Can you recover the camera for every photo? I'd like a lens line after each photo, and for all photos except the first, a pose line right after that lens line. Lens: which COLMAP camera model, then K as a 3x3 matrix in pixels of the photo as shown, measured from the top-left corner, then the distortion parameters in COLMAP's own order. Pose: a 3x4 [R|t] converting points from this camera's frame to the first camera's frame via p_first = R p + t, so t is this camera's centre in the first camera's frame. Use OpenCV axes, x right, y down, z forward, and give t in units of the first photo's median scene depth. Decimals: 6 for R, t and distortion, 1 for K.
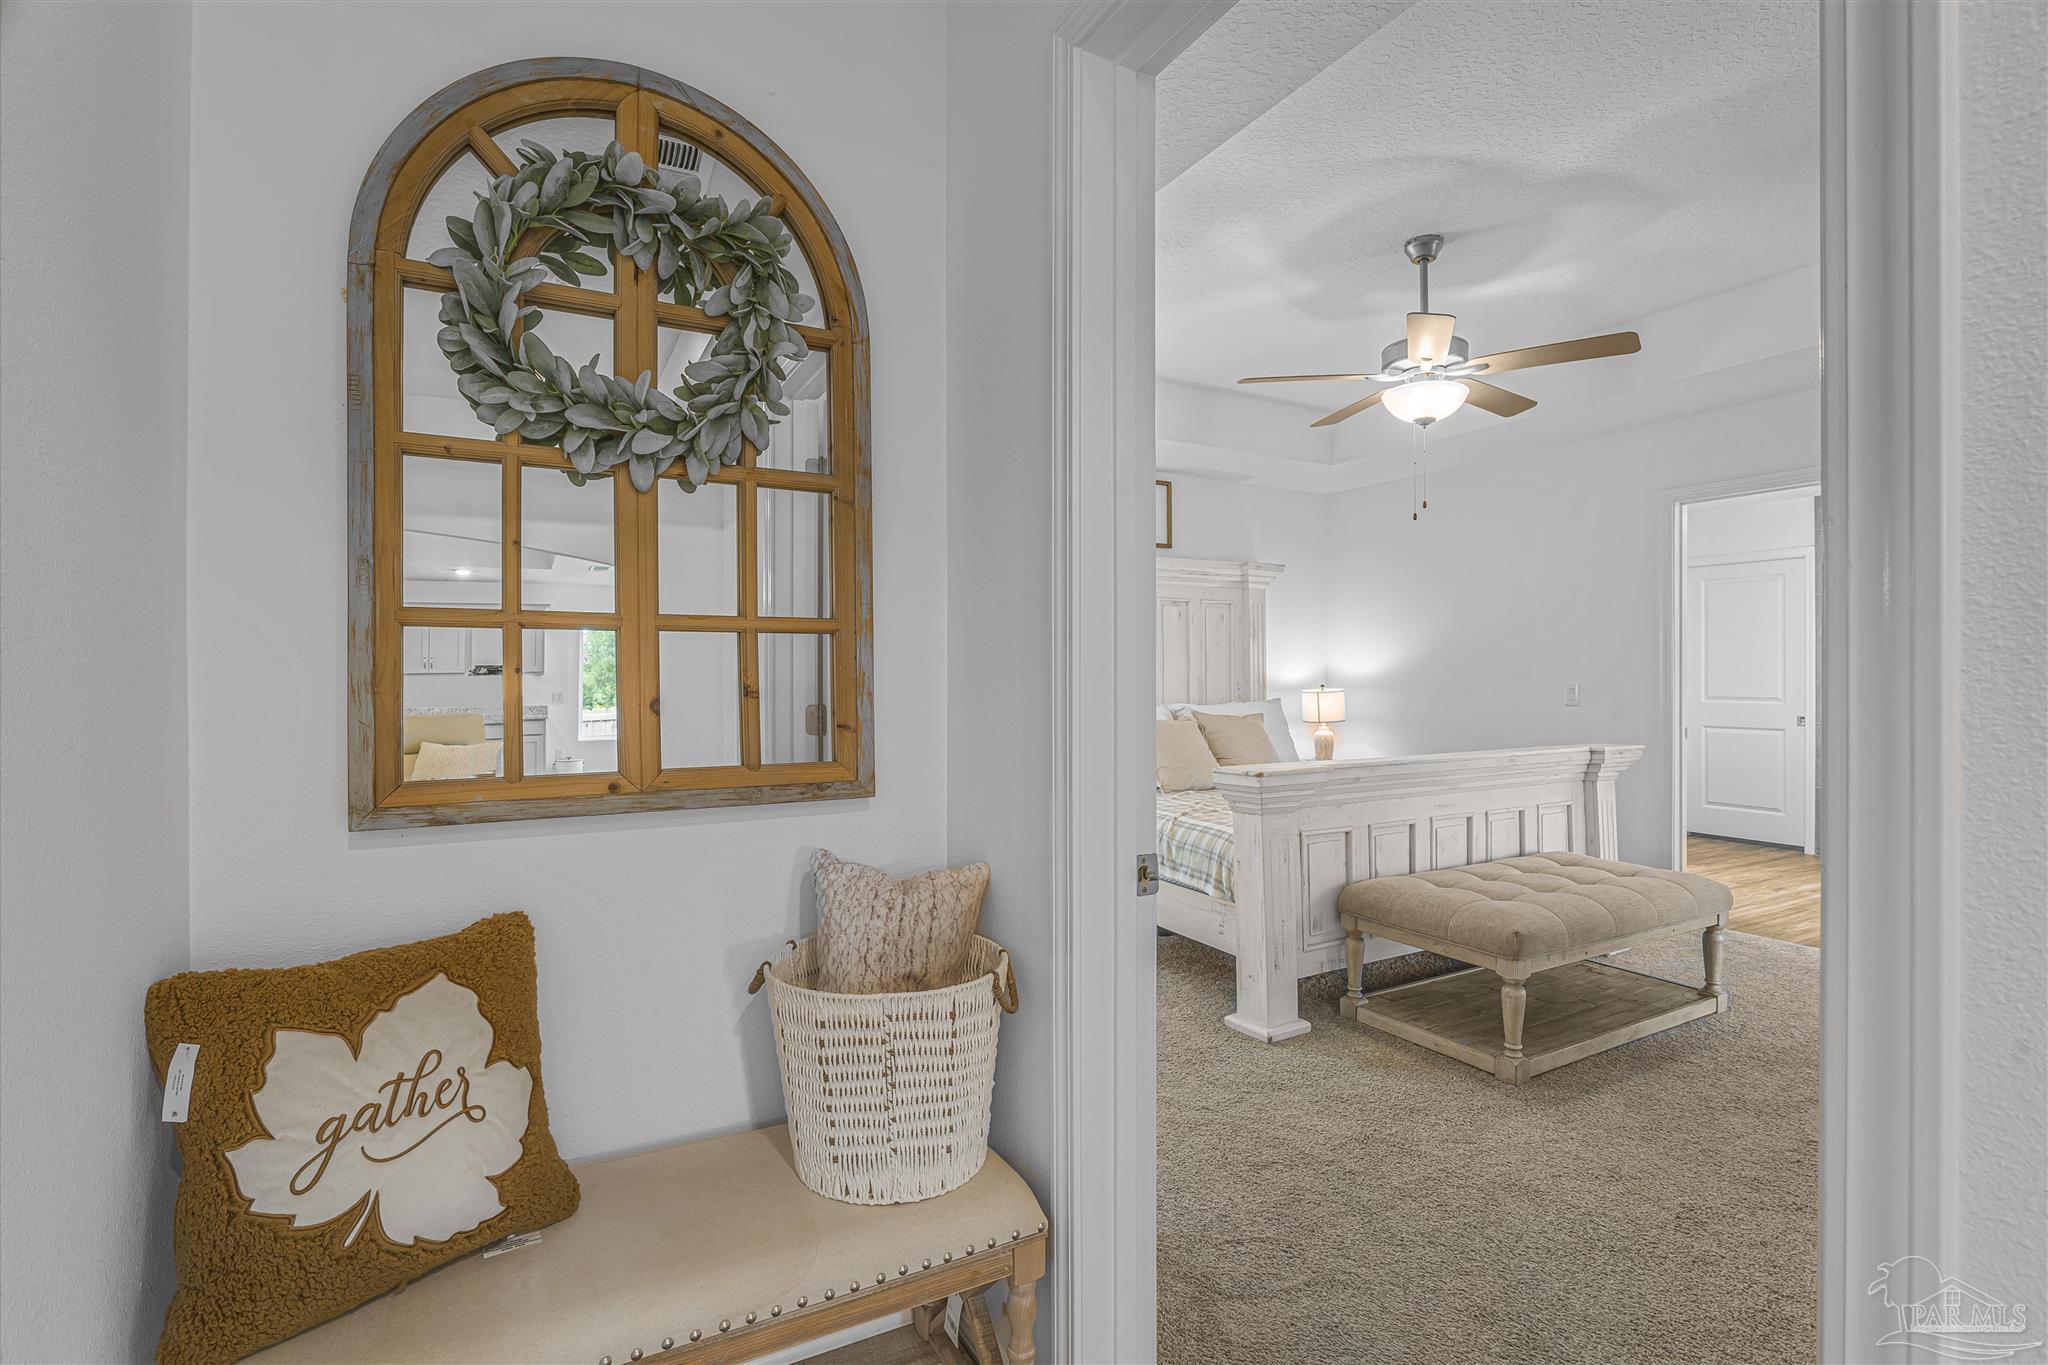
lens RADIAL K [[989.2, 0, 1036.6], [0, 989.2, 672.3], [0, 0, 1]] dist [-0.003517, 0.000535]
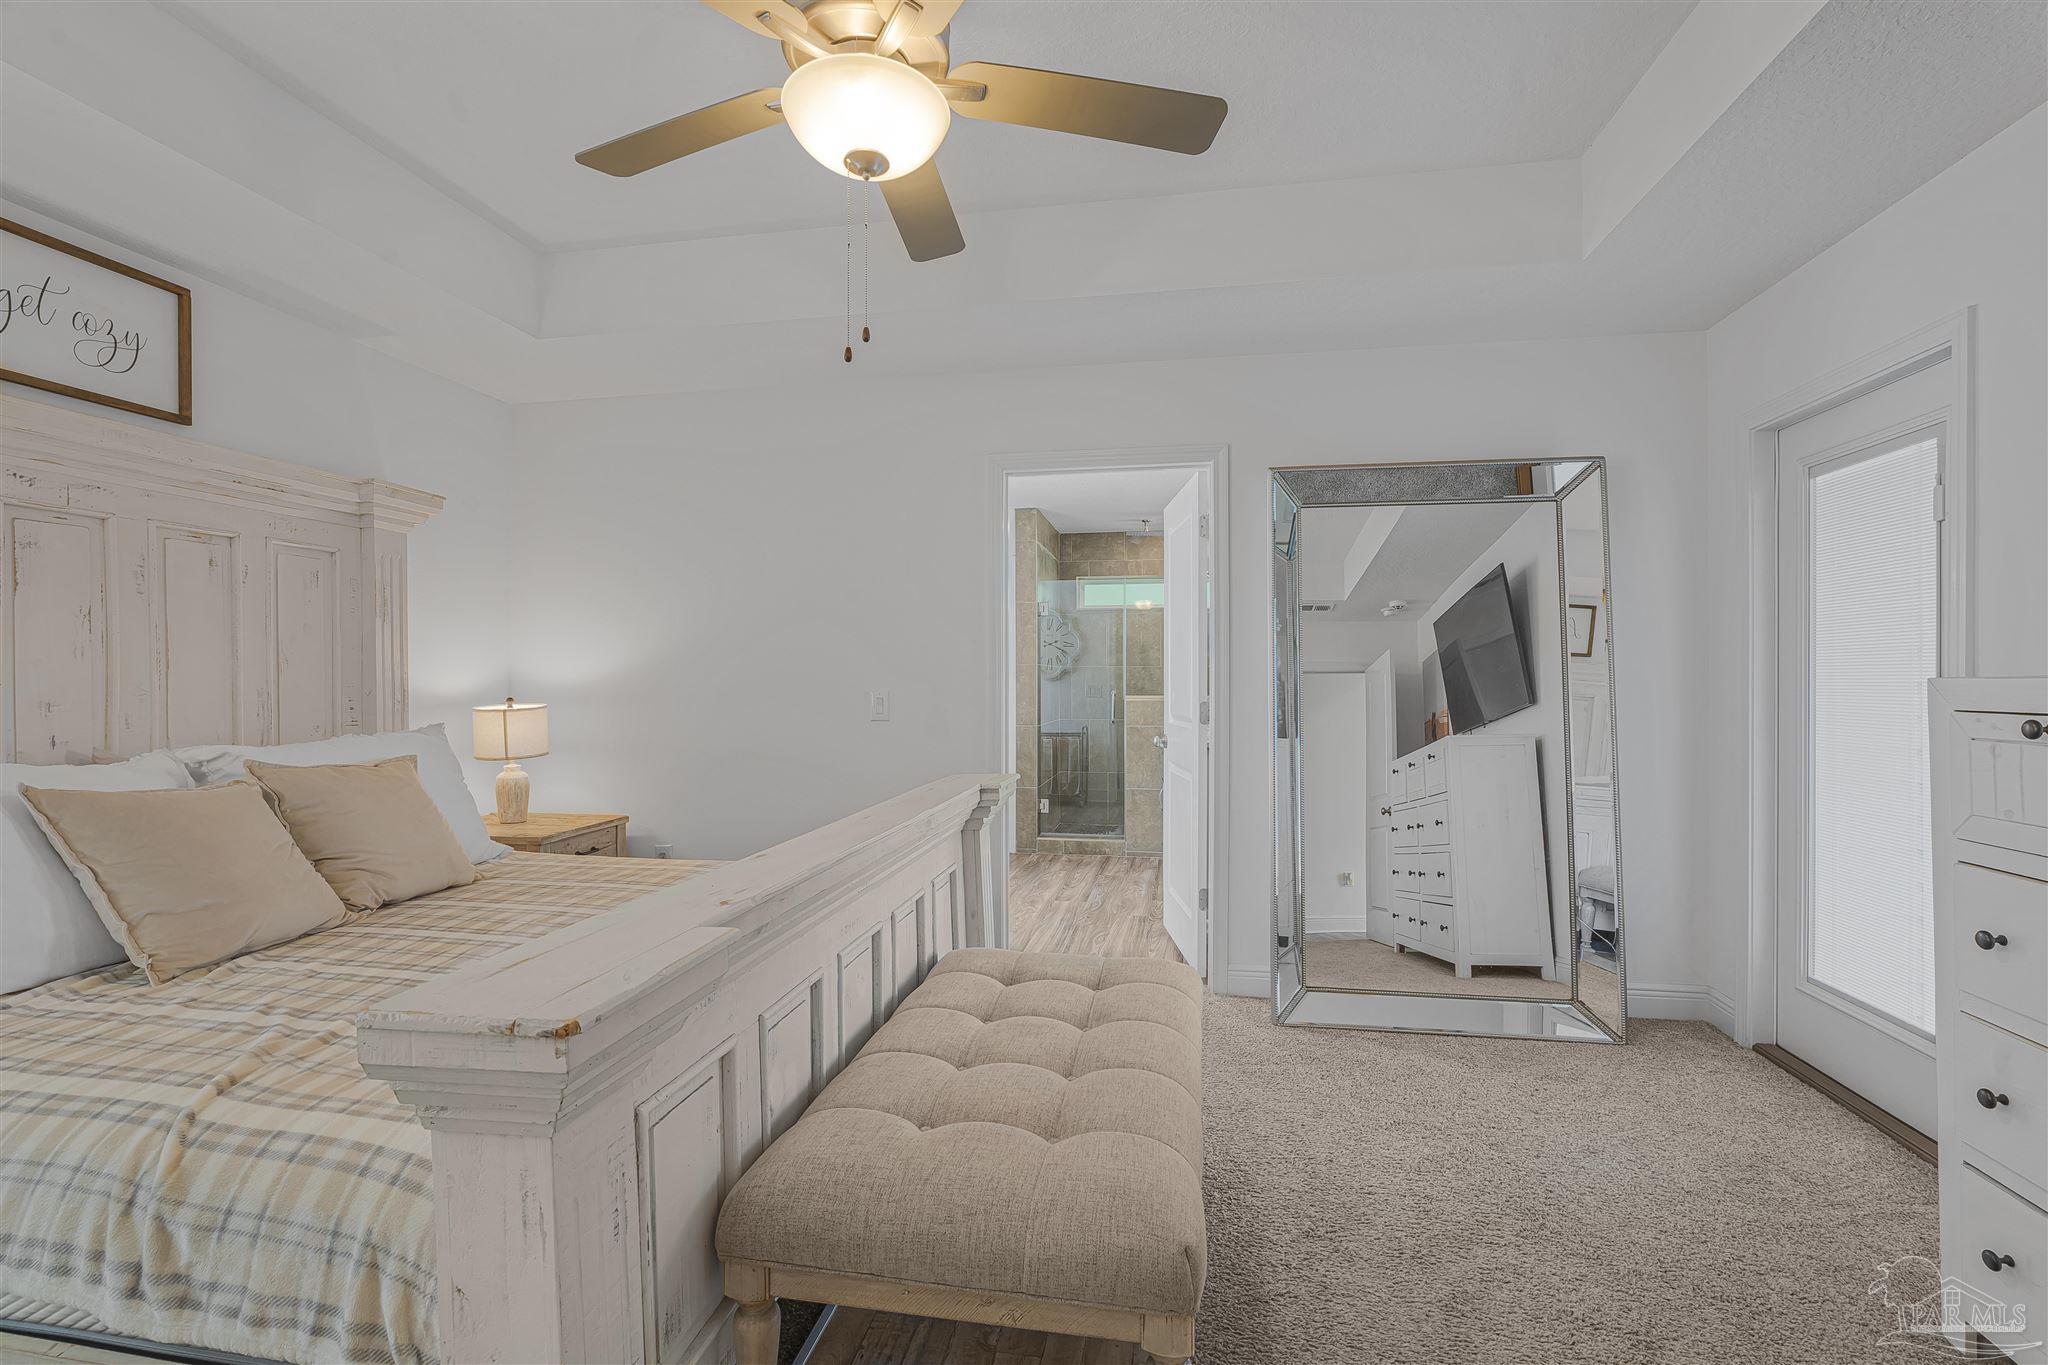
lens RADIAL K [[933.6, 0, 1039.4], [0, 933.6, 679.4], [0, 0, 1]] dist [-0.008475, 0.000499]
pose [[0.645317, -0.001569, 0.763913, 0.080773], [0.000876, 0.999999, 0.001314, 0.000551], [-0.763914, -0.000179, 0.645318, 0.539752]]
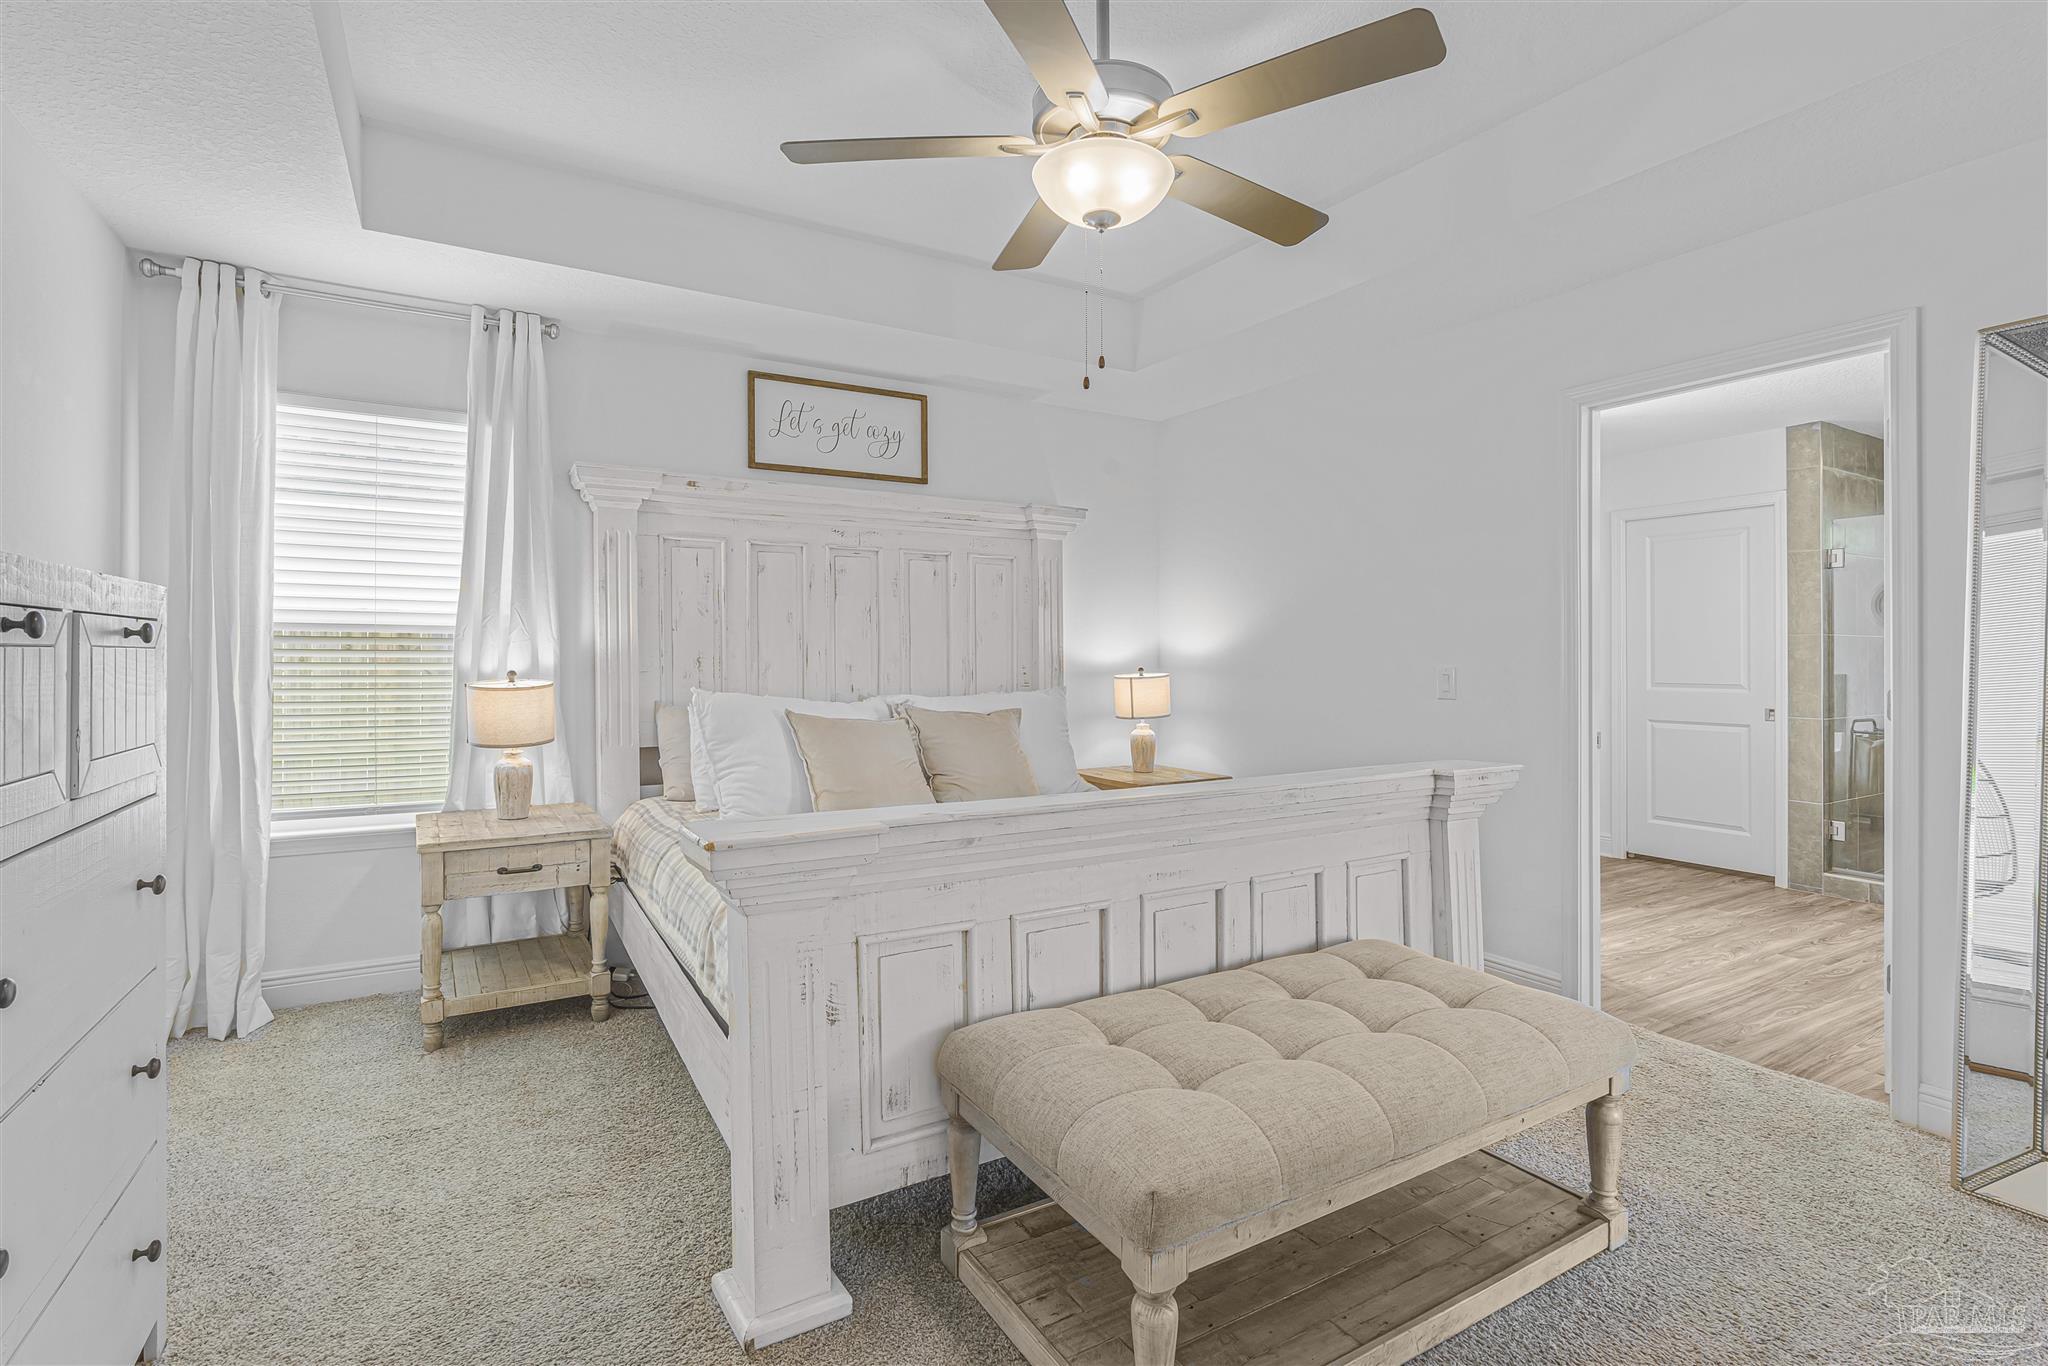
lens RADIAL K [[995.8, 0, 1022.0], [0, 995.8, 630.8], [0, 0, 1]] dist [-0.017039, 0.001126]
pose [[0.999992, 0.002352, 0.003384, 0.291700], [-0.002284, 0.999799, -0.019915, -0.000393], [-0.003430, 0.019907, 0.999796, 0.357274]]
